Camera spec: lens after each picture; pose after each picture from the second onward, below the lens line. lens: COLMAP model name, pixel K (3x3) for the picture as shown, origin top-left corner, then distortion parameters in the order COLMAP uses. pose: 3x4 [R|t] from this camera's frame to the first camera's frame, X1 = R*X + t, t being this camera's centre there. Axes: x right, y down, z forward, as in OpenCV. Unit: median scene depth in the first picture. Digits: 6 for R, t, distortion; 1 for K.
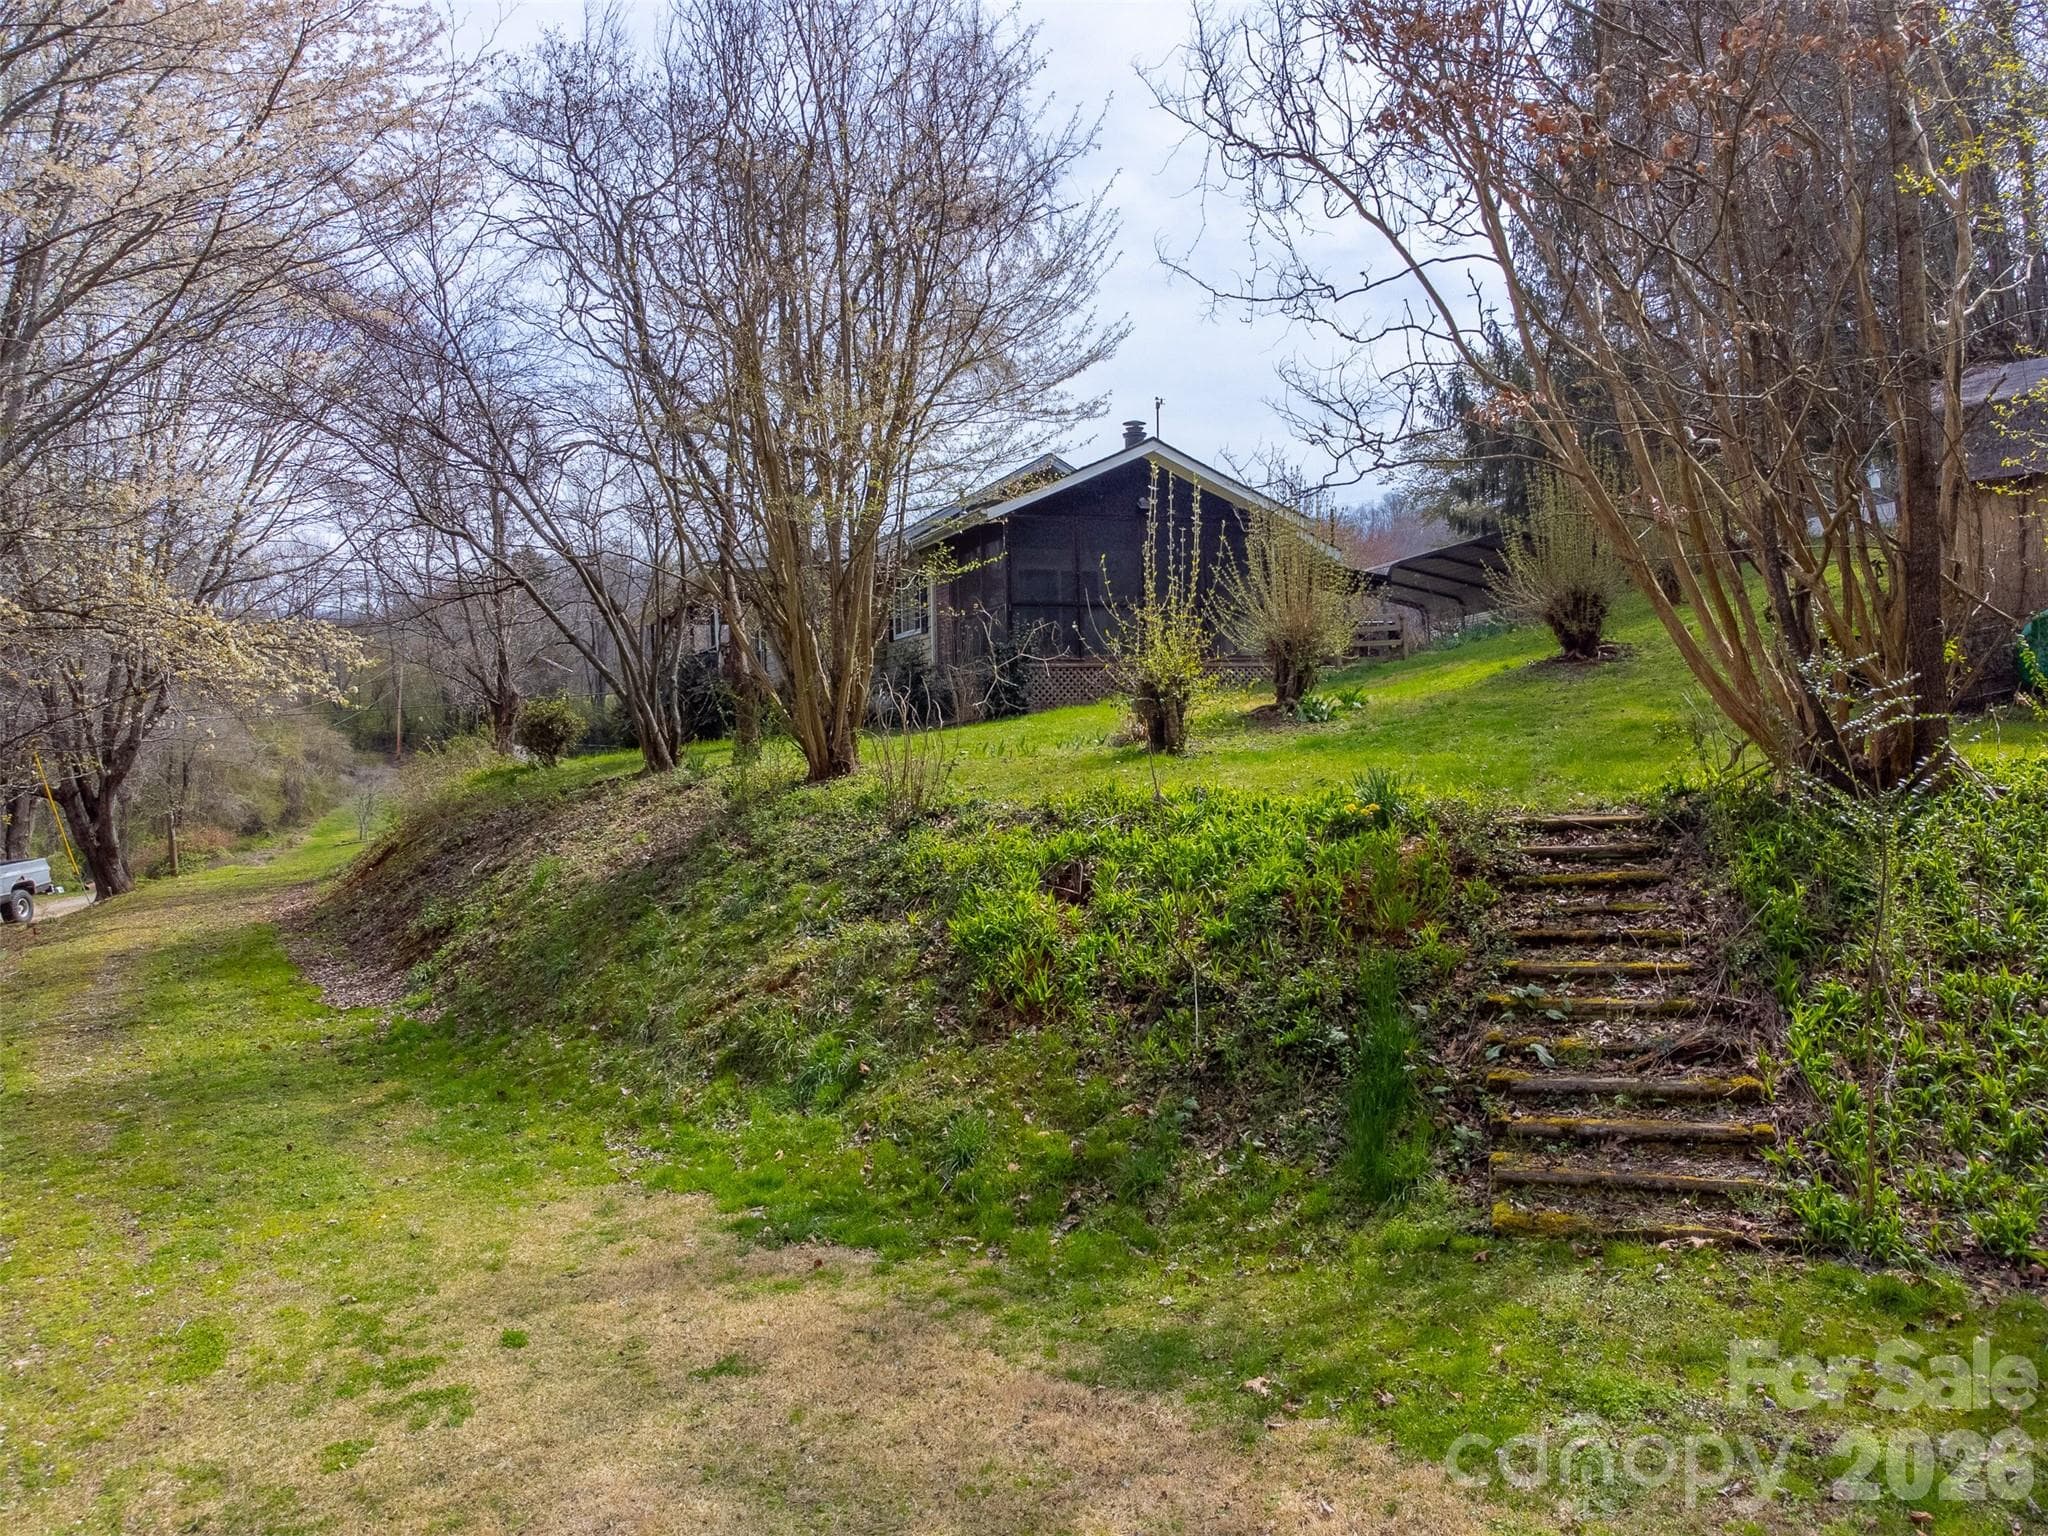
lens RADIAL K [[1524.1, 0, 1018.1], [0, 1524.1, 758.6], [0, 0, 1]] dist [0.007732, 0.017058]
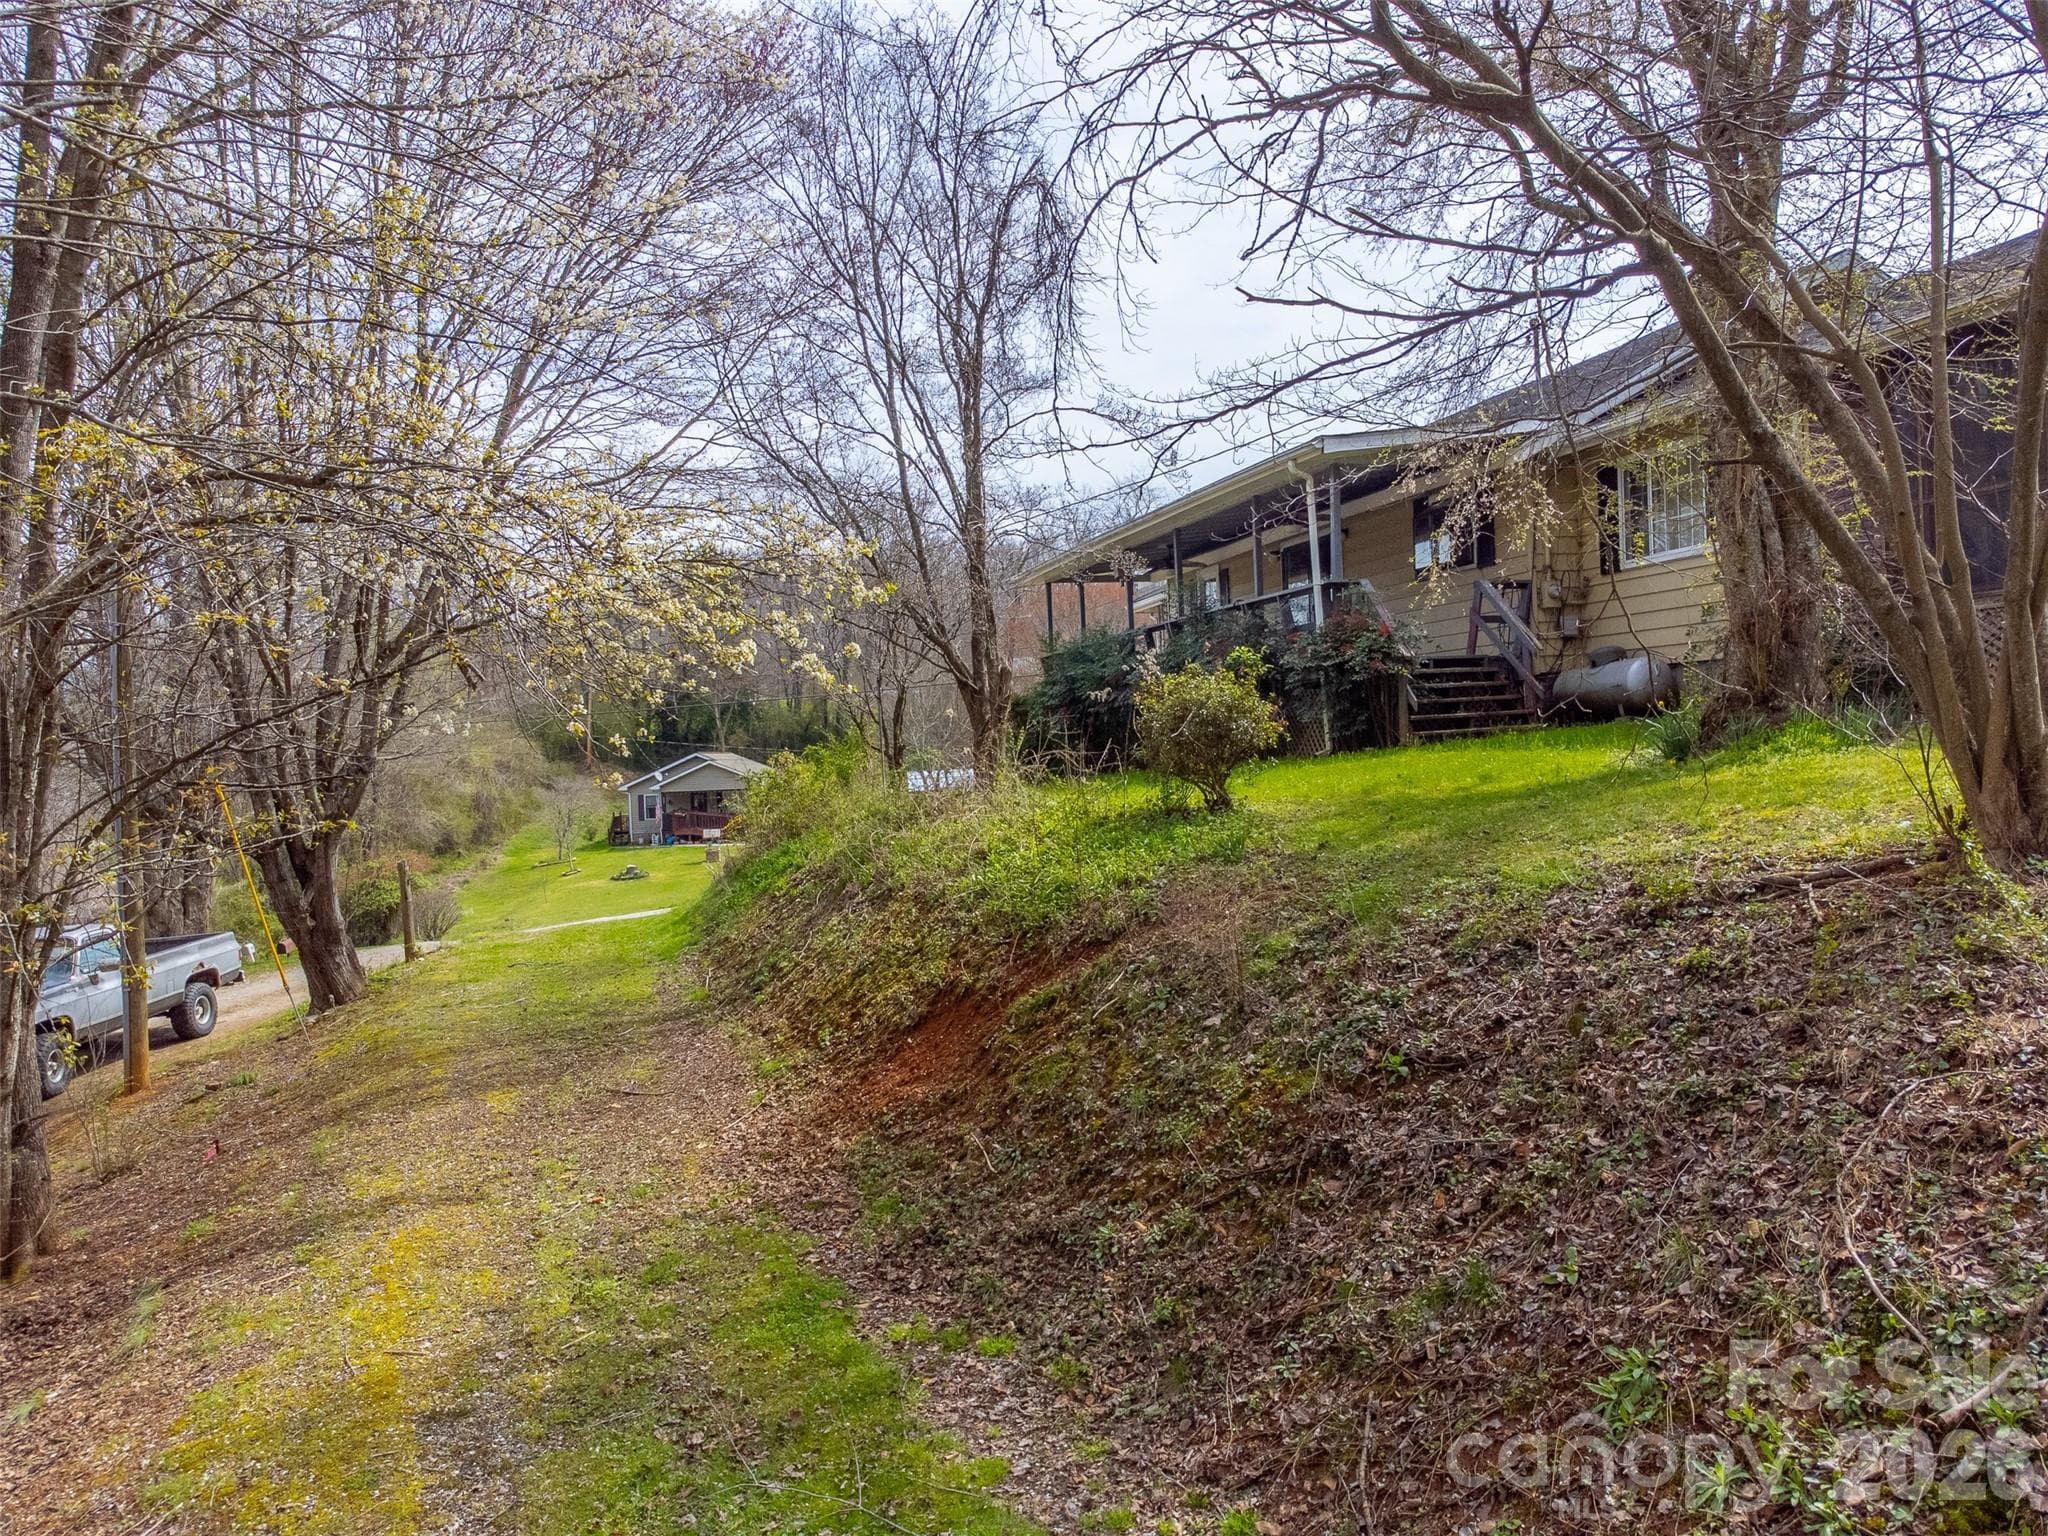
lens RADIAL K [[1524.1, 0, 1037.1], [0, 1524.1, 781.3], [0, 0, 1]] dist [0.007732, 0.017058]
pose [[0.997026, -0.013344, -0.075902, -0.558886], [0.014560, 0.999774, 0.015490, -0.017452], [0.075678, -0.016549, 0.996995, 0.869728]]
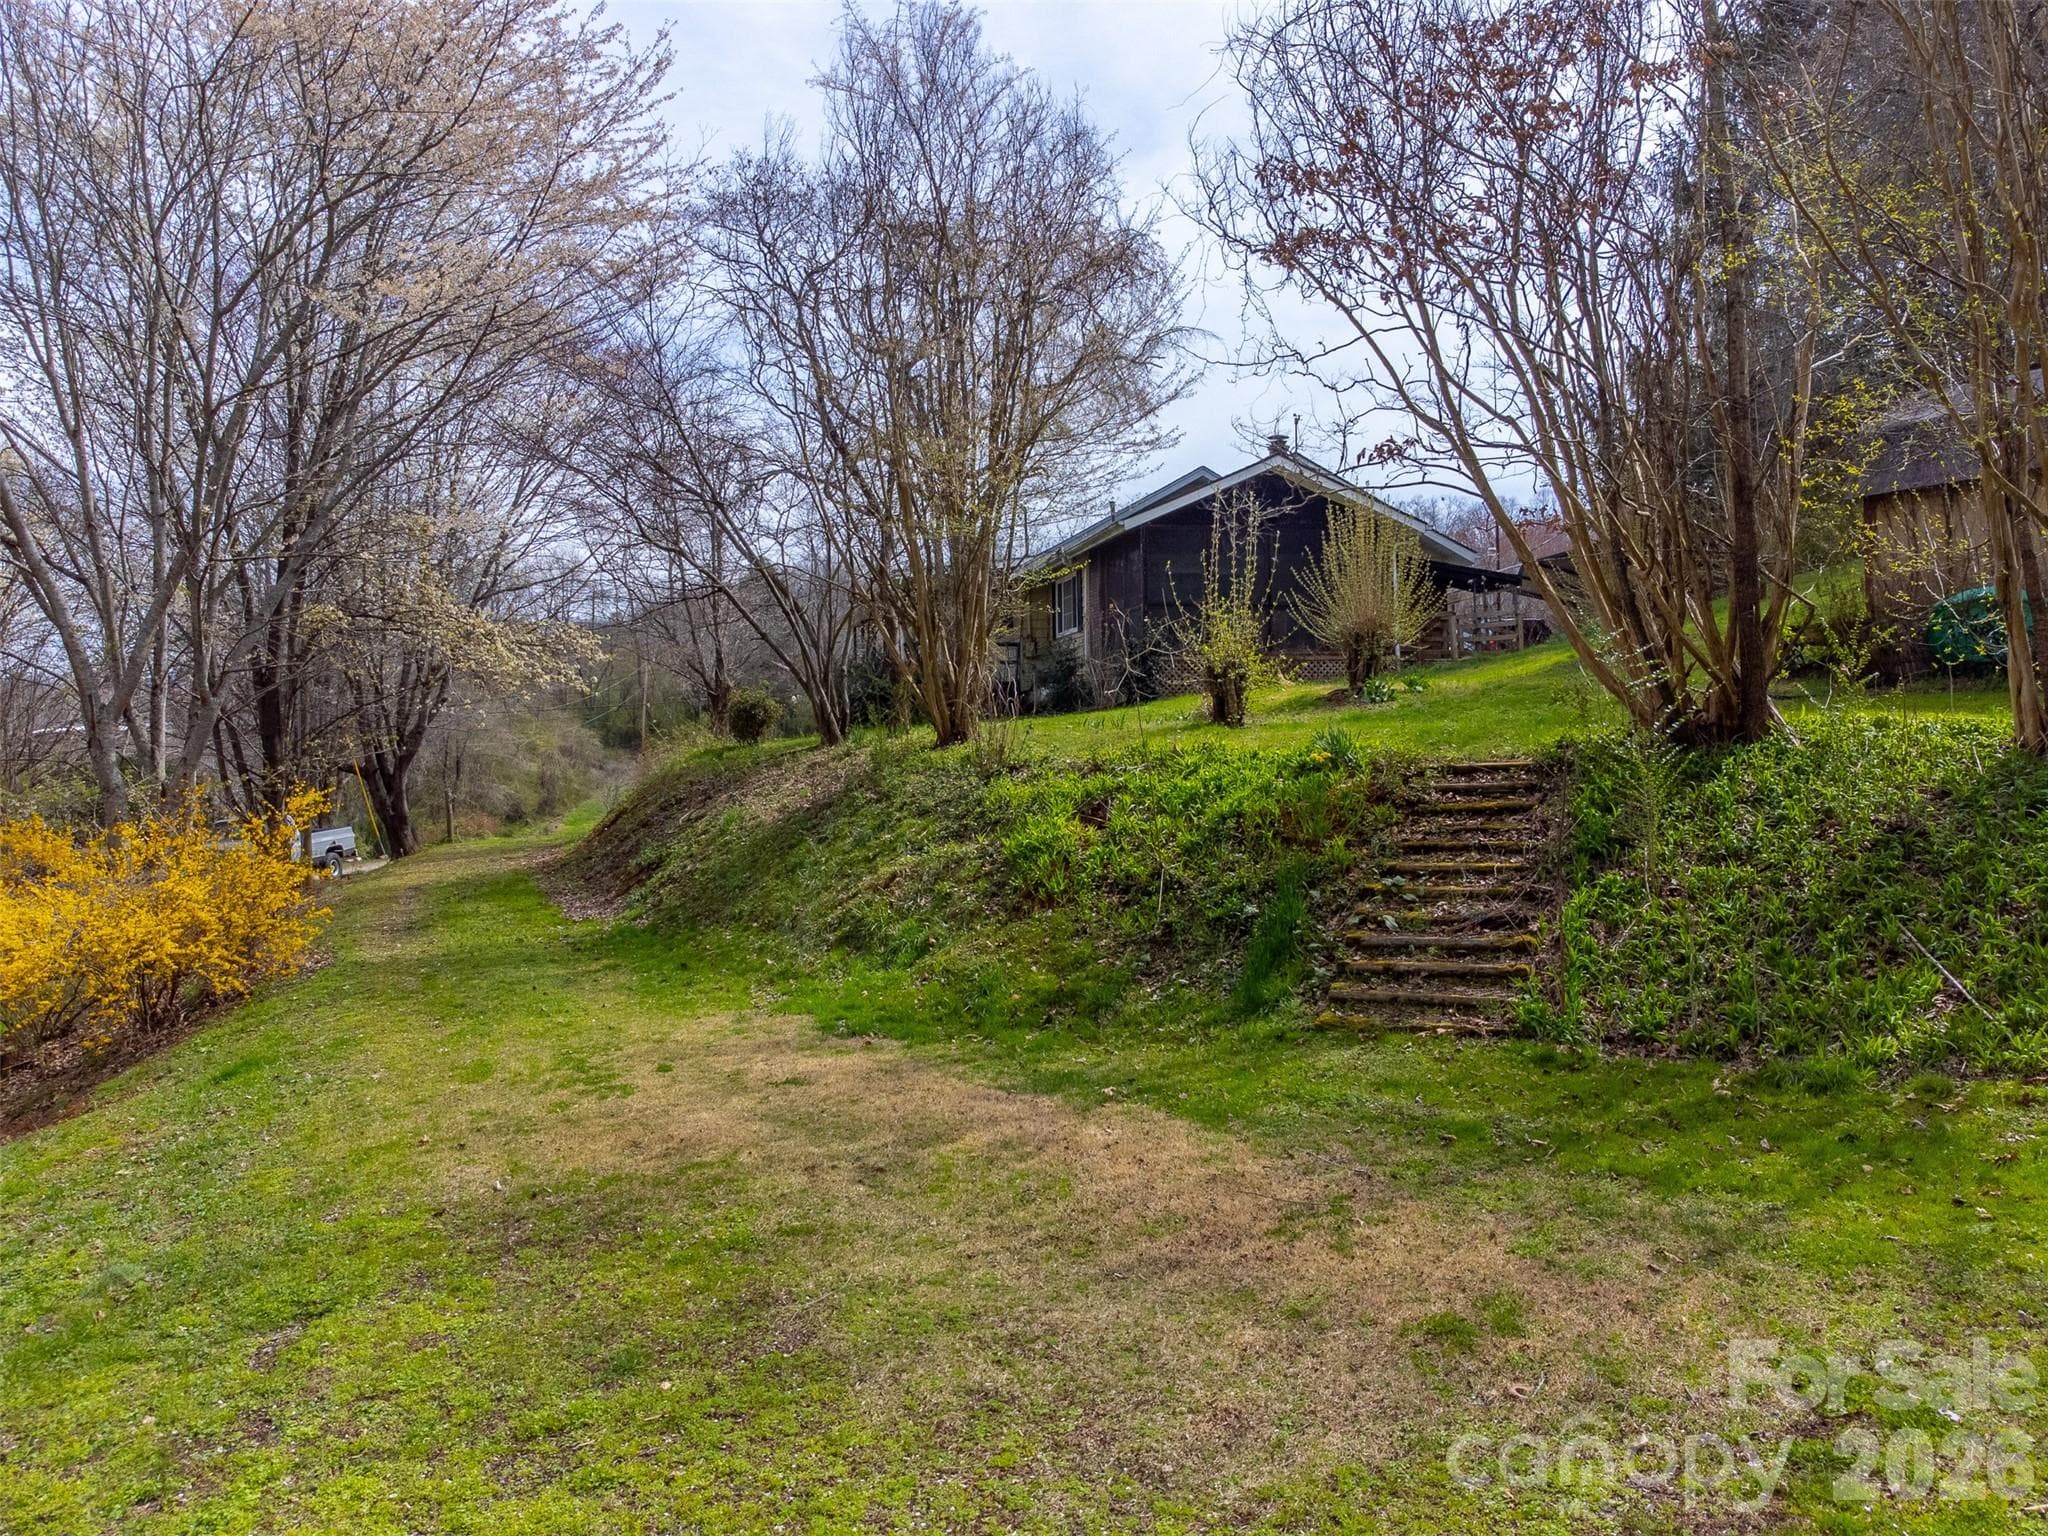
lens RADIAL K [[1524.1, 0, 1013.8], [0, 1524.1, 766.1], [0, 0, 1]] dist [0.007732, 0.017058]
pose [[0.988938, 0.008419, -0.148094, 0.114090], [-0.008232, 0.999964, 0.001878, 0.028894], [0.148104, -0.000639, 0.988972, -0.223266]]
